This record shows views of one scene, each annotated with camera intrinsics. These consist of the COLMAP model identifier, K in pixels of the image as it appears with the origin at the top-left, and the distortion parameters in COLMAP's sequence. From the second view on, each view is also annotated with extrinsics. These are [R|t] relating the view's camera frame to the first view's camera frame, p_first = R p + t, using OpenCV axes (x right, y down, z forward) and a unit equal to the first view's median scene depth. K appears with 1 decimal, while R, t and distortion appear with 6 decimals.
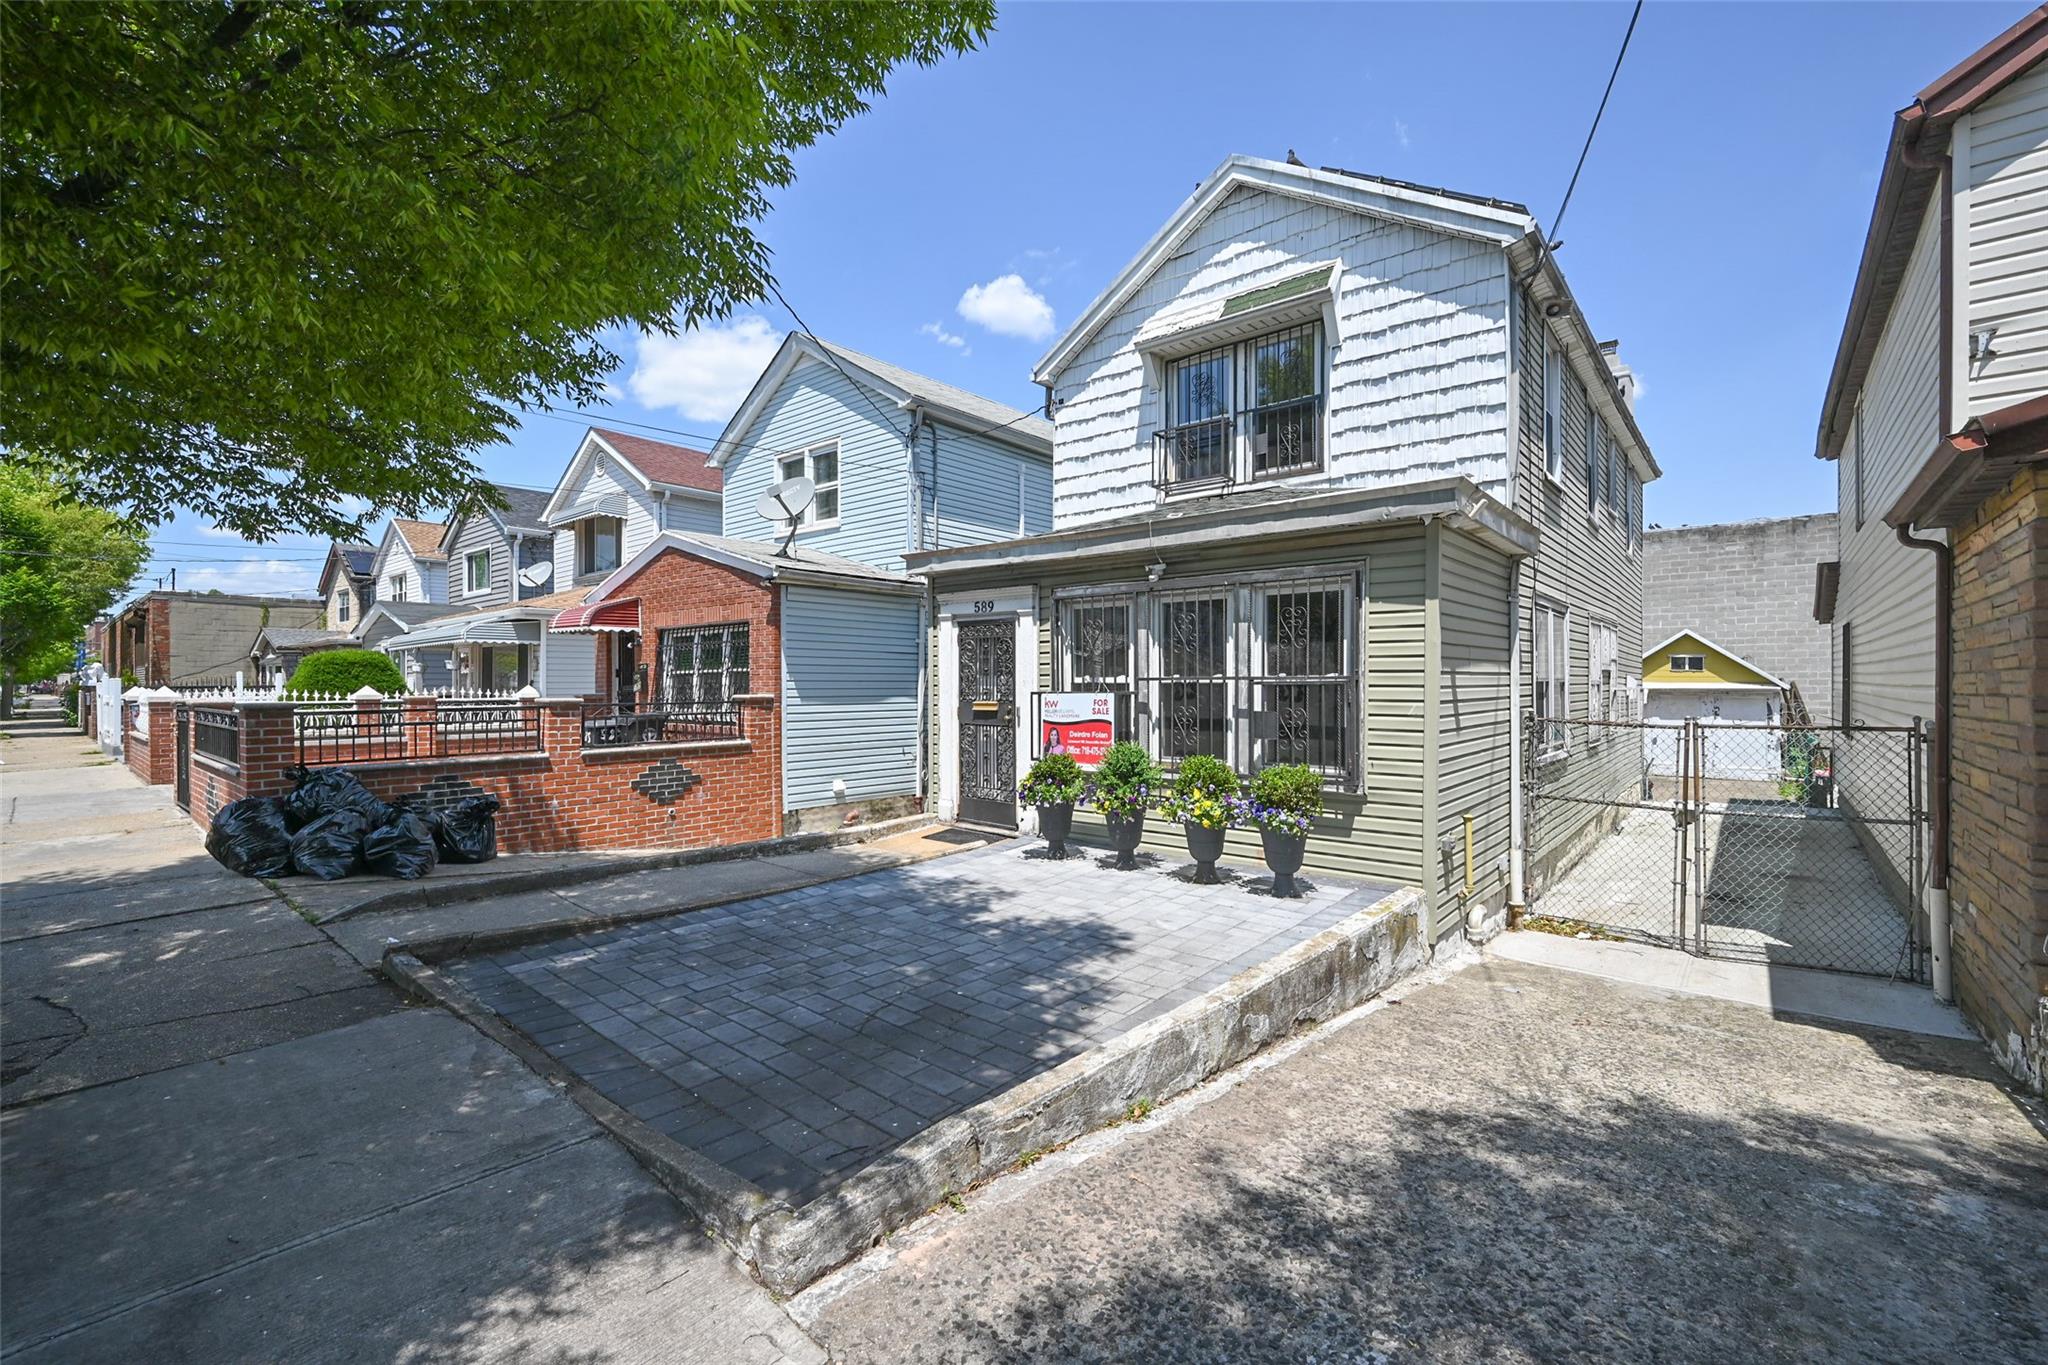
lens RADIAL K [[863.0, 0, 1026.7], [0, 863.0, 677.1], [0, 0, 1]] dist [-0.000841, 0.000790]
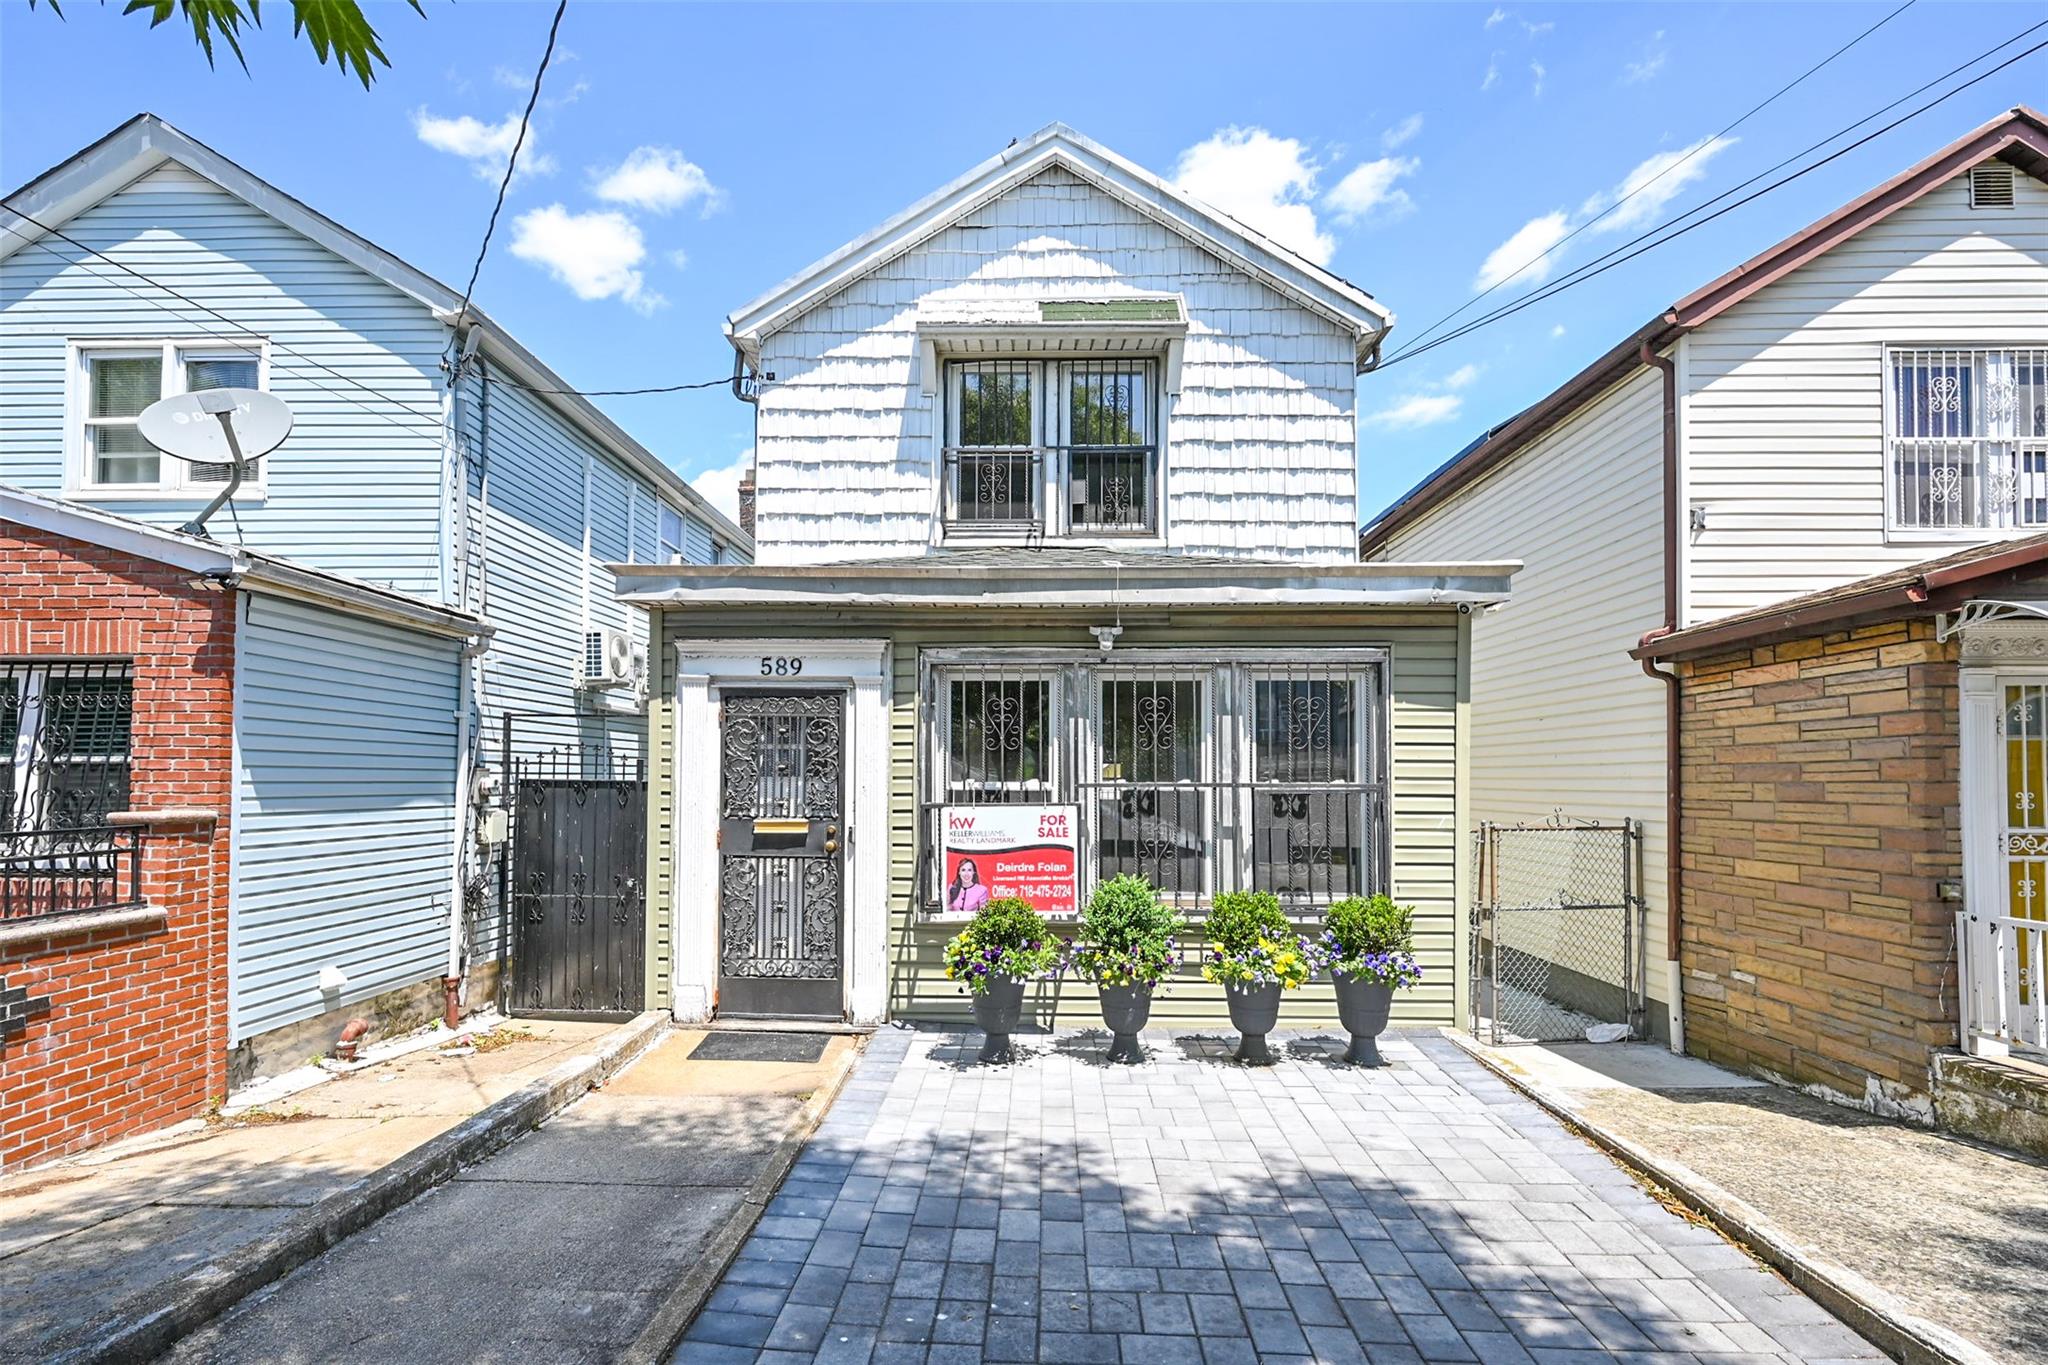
lens RADIAL K [[966.0, 0, 1010.5], [0, 966.0, 752.5], [0, 0, 1]] dist [-0.001604, 0.001507]
pose [[0.782691, 0.021168, 0.622050, -0.355521], [-0.008161, 0.999685, -0.023749, -0.004736], [-0.622356, 0.013511, 0.782617, 0.357519]]
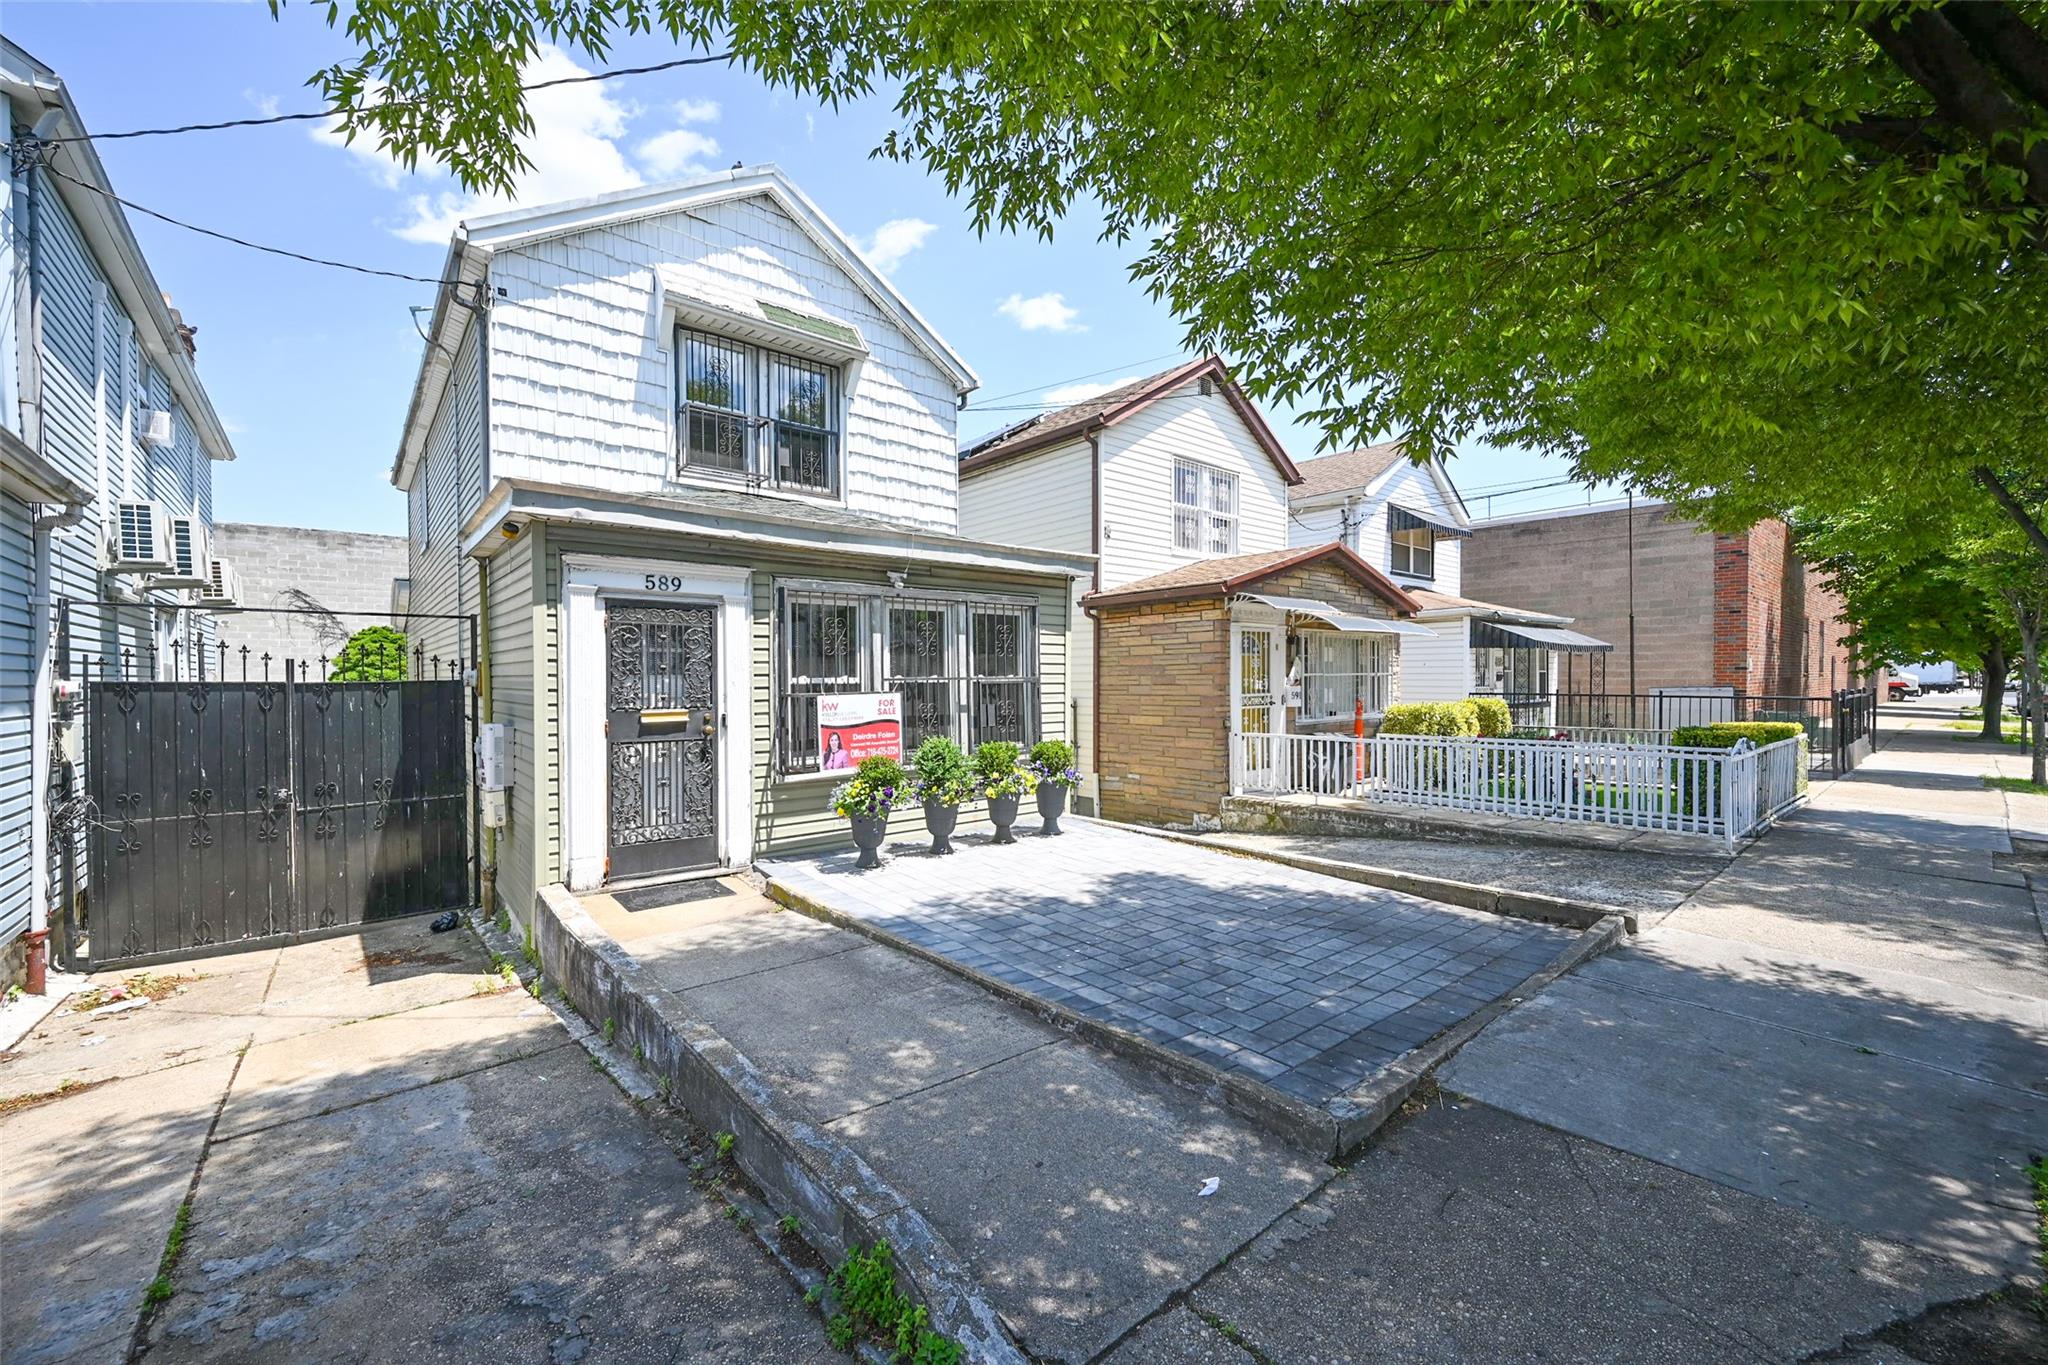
lens RADIAL K [[805.5, 0, 1028.1], [0, 805.5, 687.0], [0, 0, 1]] dist [-0.000371, -0.000237]
pose [[0.159692, -0.011492, 0.987100, -0.695440], [0.000394, 0.999933, 0.011578, 0.000023], [-0.987167, -0.001460, 0.159685, 0.583007]]
